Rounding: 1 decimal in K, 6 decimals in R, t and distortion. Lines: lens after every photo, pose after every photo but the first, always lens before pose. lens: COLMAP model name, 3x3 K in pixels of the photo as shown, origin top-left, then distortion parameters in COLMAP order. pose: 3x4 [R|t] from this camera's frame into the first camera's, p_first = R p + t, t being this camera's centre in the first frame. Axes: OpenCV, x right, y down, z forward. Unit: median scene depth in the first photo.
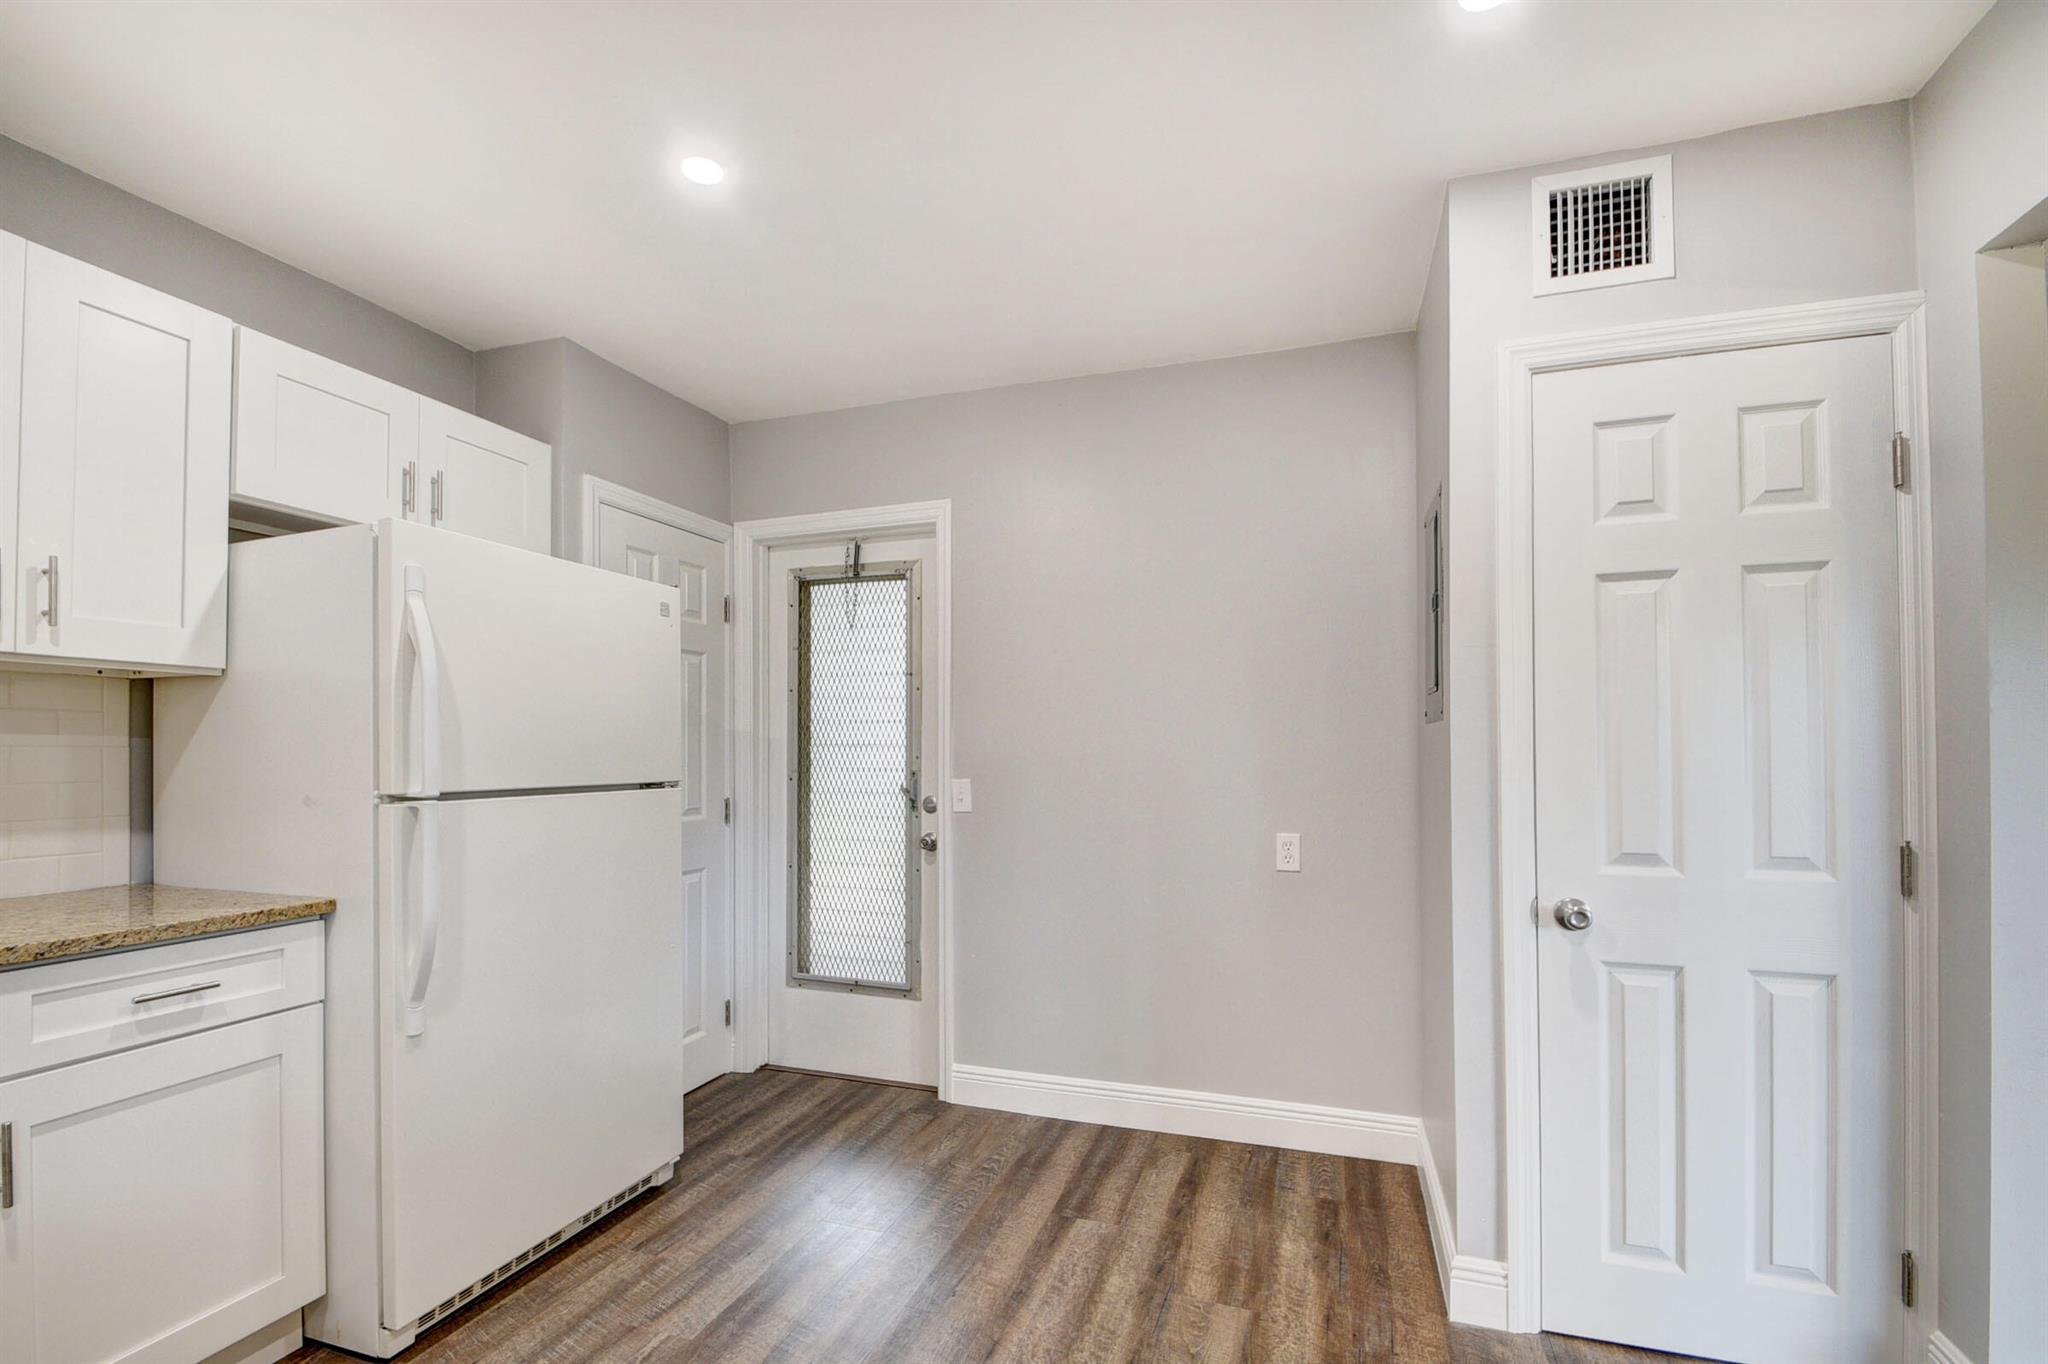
lens RADIAL K [[904.3, 0, 1012.5], [0, 904.3, 742.5], [0, 0, 1]] dist [0.009383, -0.013506]
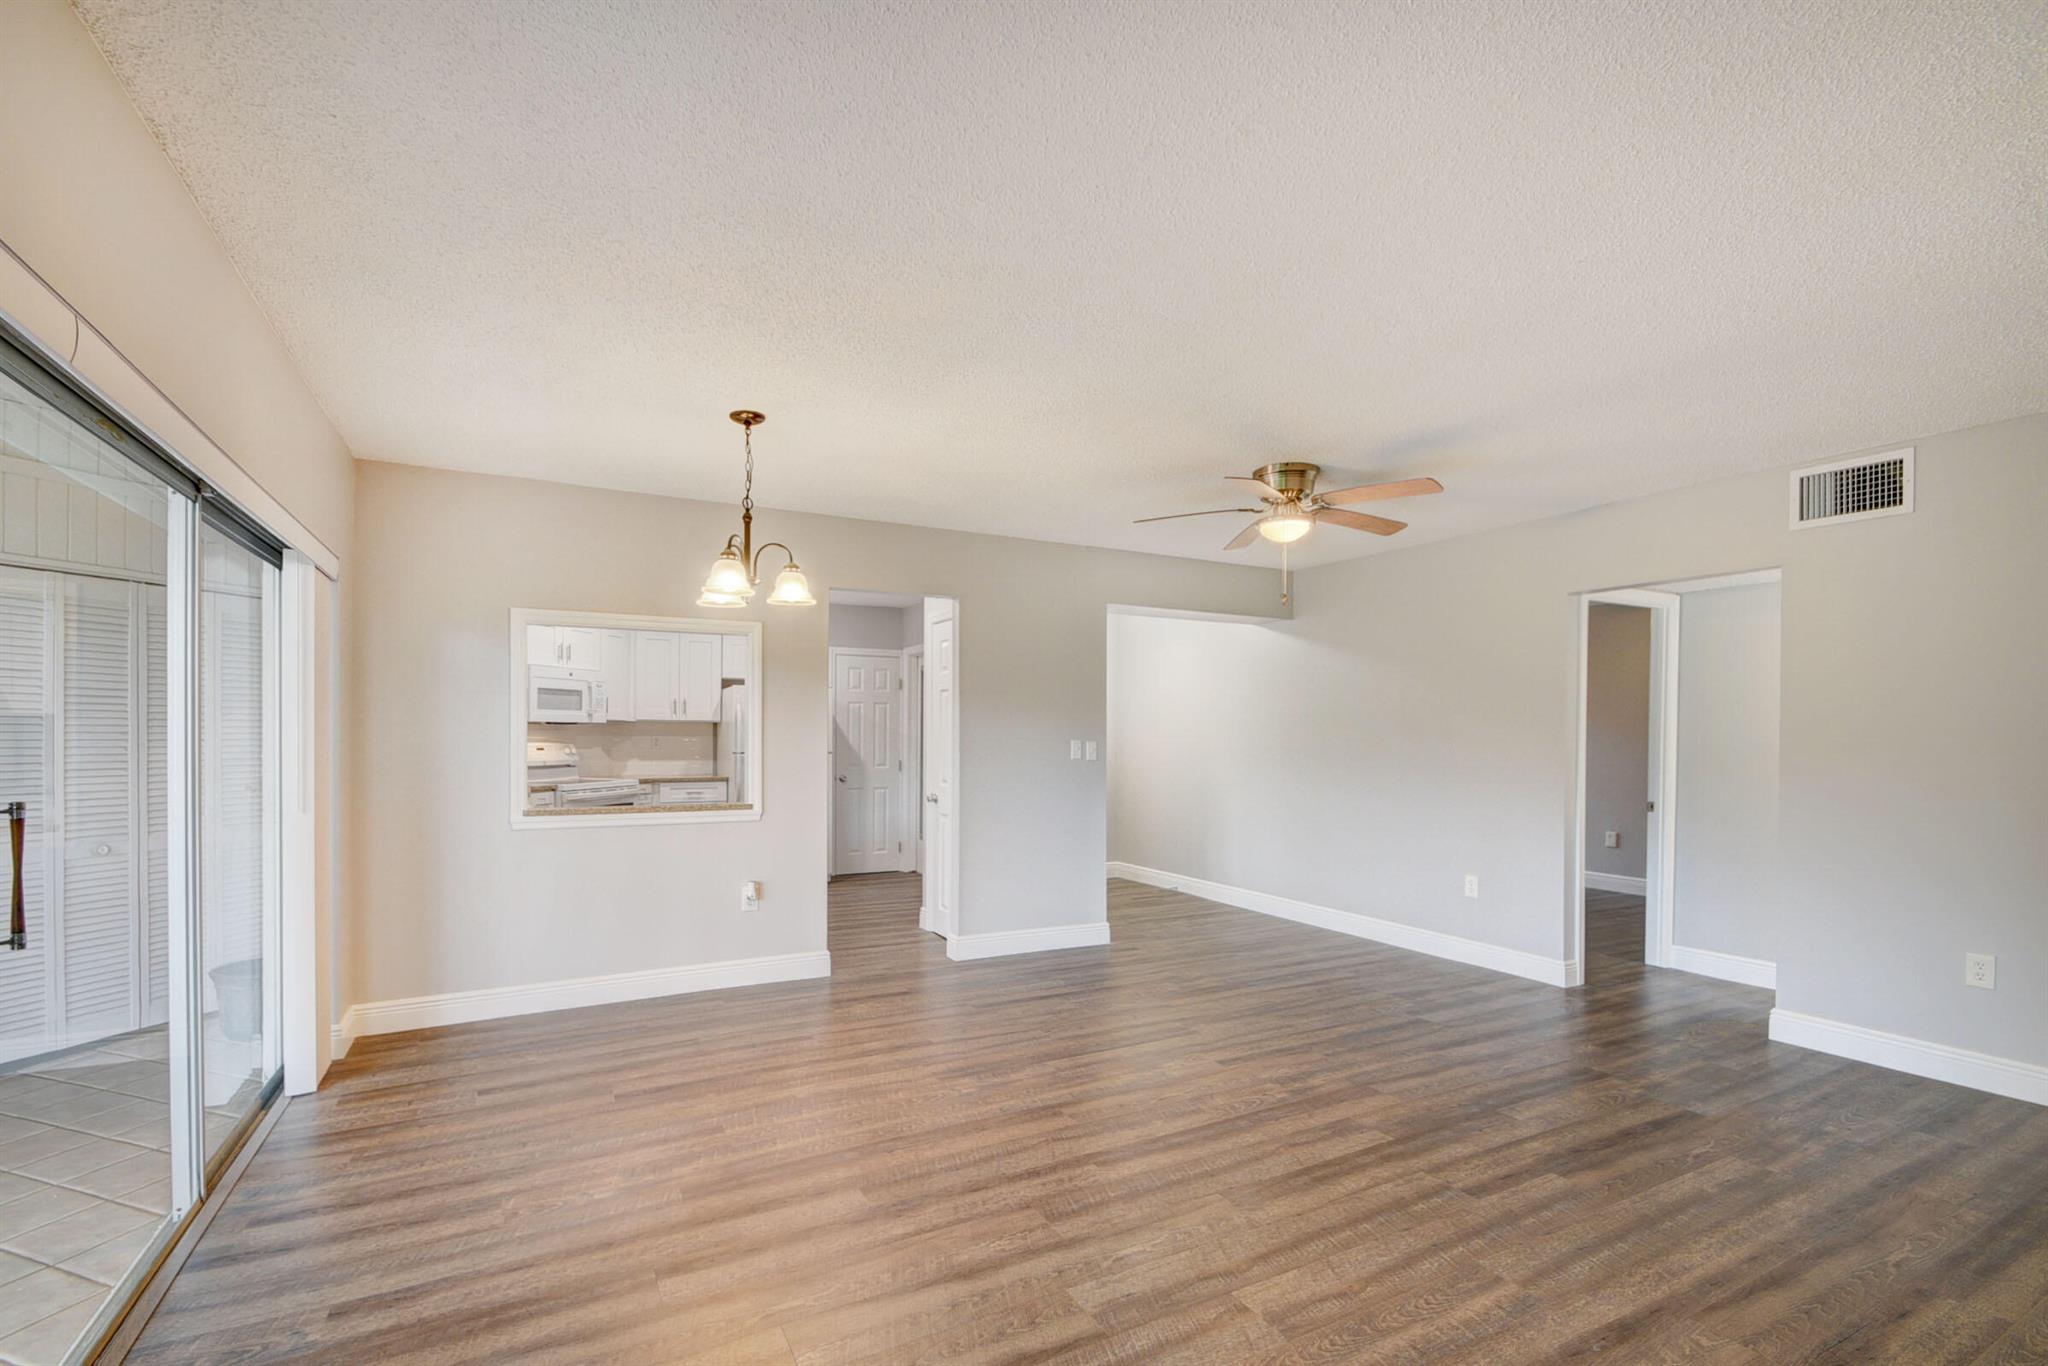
lens RADIAL K [[904.3, 0, 1012.5], [0, 904.3, 743.5], [0, 0, 1]] dist [0.009383, -0.013506]
pose [[0.732567, 0.013702, -0.680556, 2.188119], [-0.001615, 0.999830, 0.018392, -0.042502], [0.680693, -0.012374, 0.732465, -0.831670]]
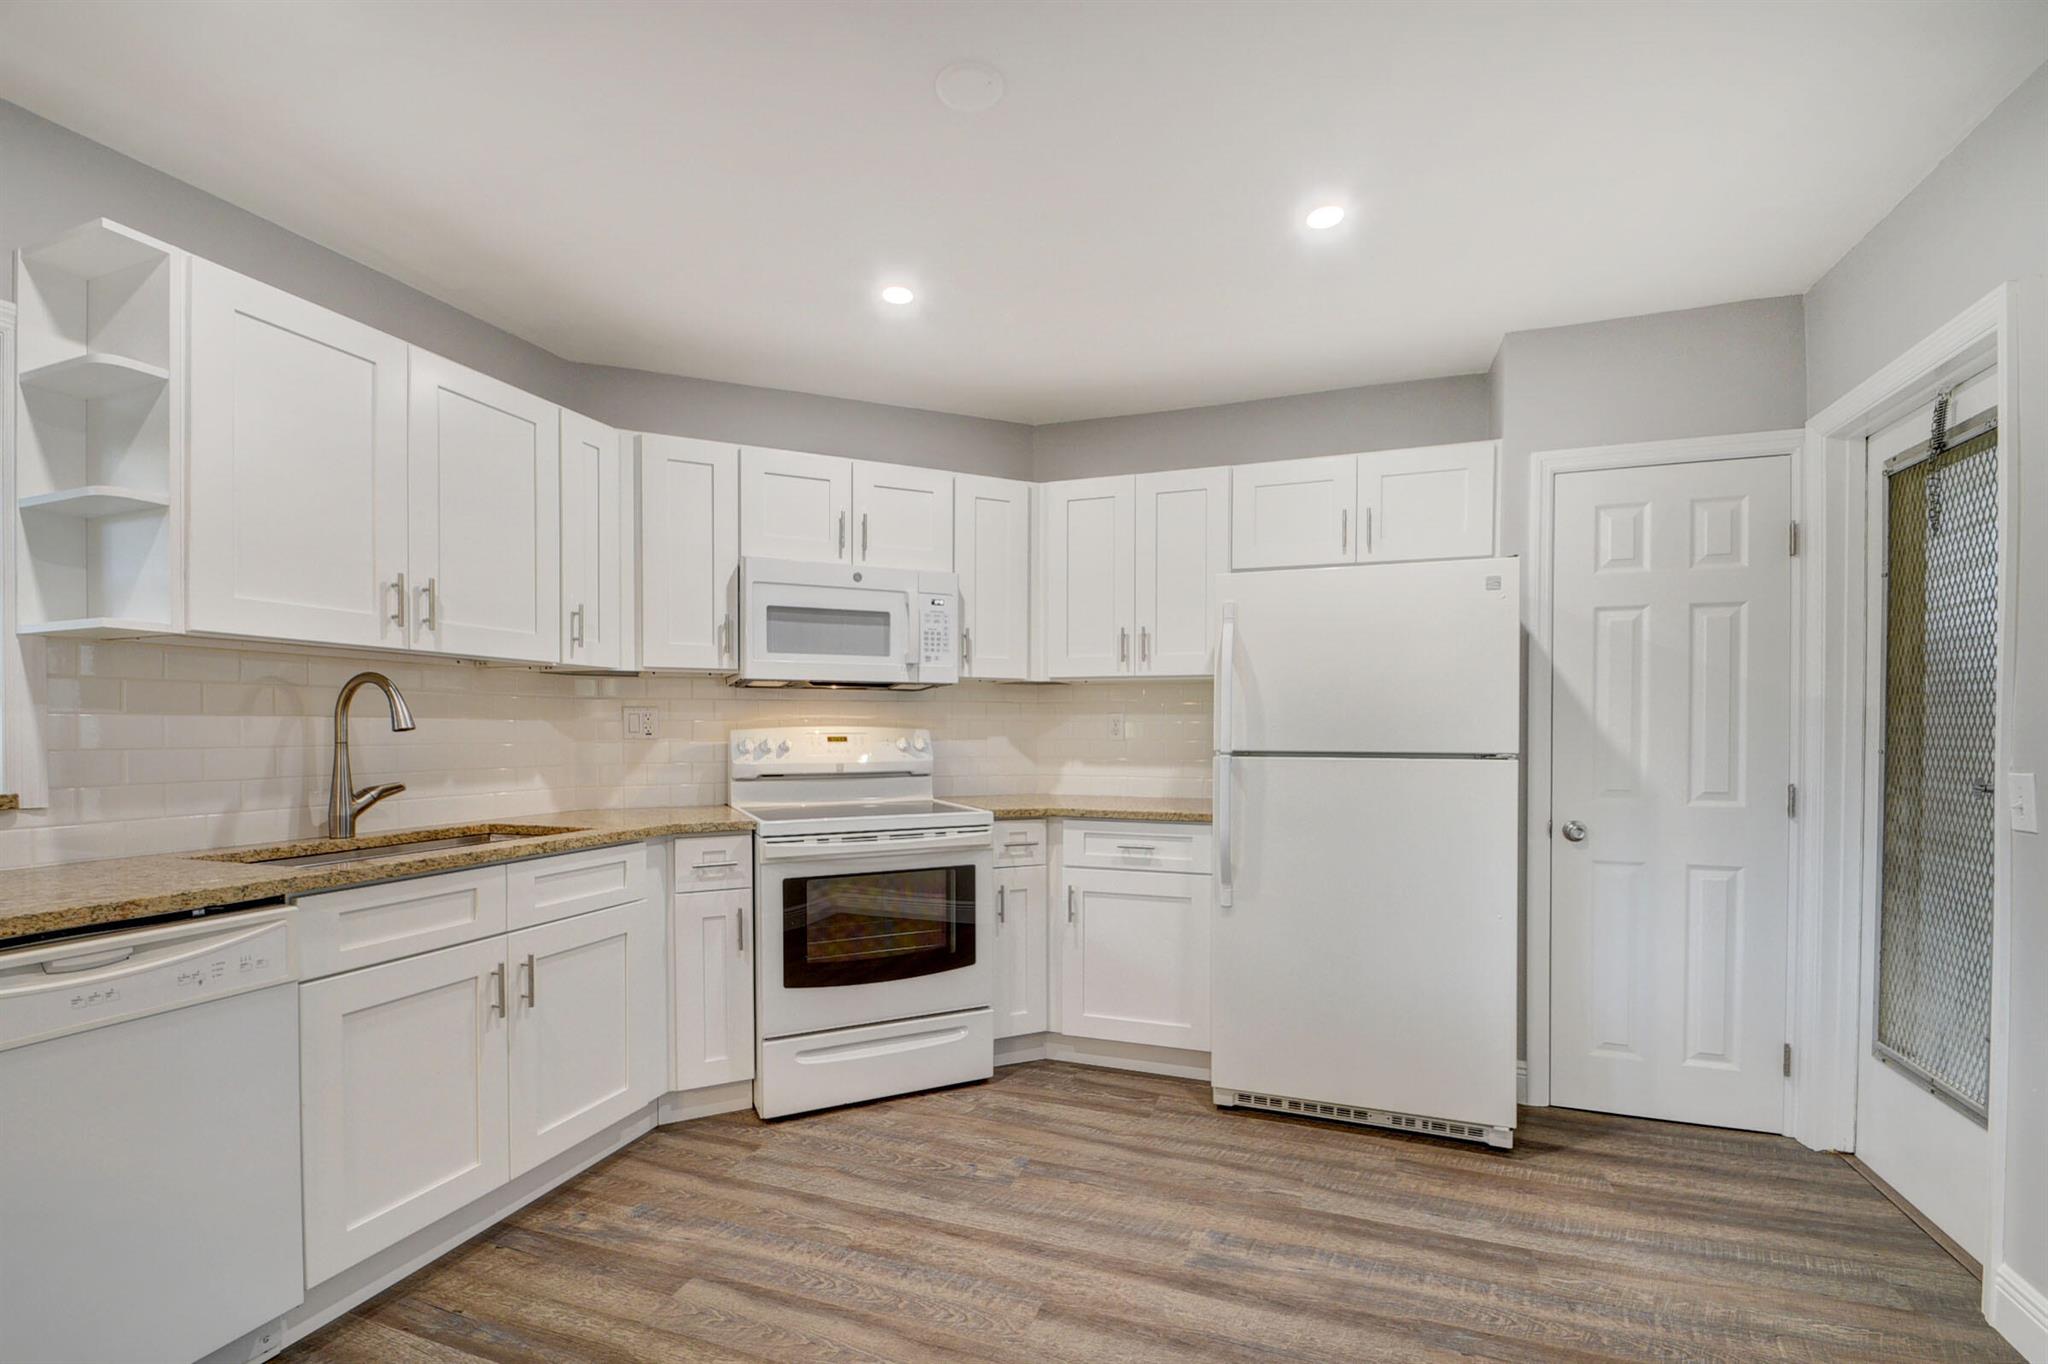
lens RADIAL K [[904.3, 0, 1012.5], [0, 904.3, 742.5], [0, 0, 1]] dist [0.009383, -0.013506]
pose [[-0.017219, 0.018559, -0.999679, 0.638219], [0.007474, 0.999802, 0.018432, 0.008460], [0.999824, -0.007154, -0.017354, 0.476687]]
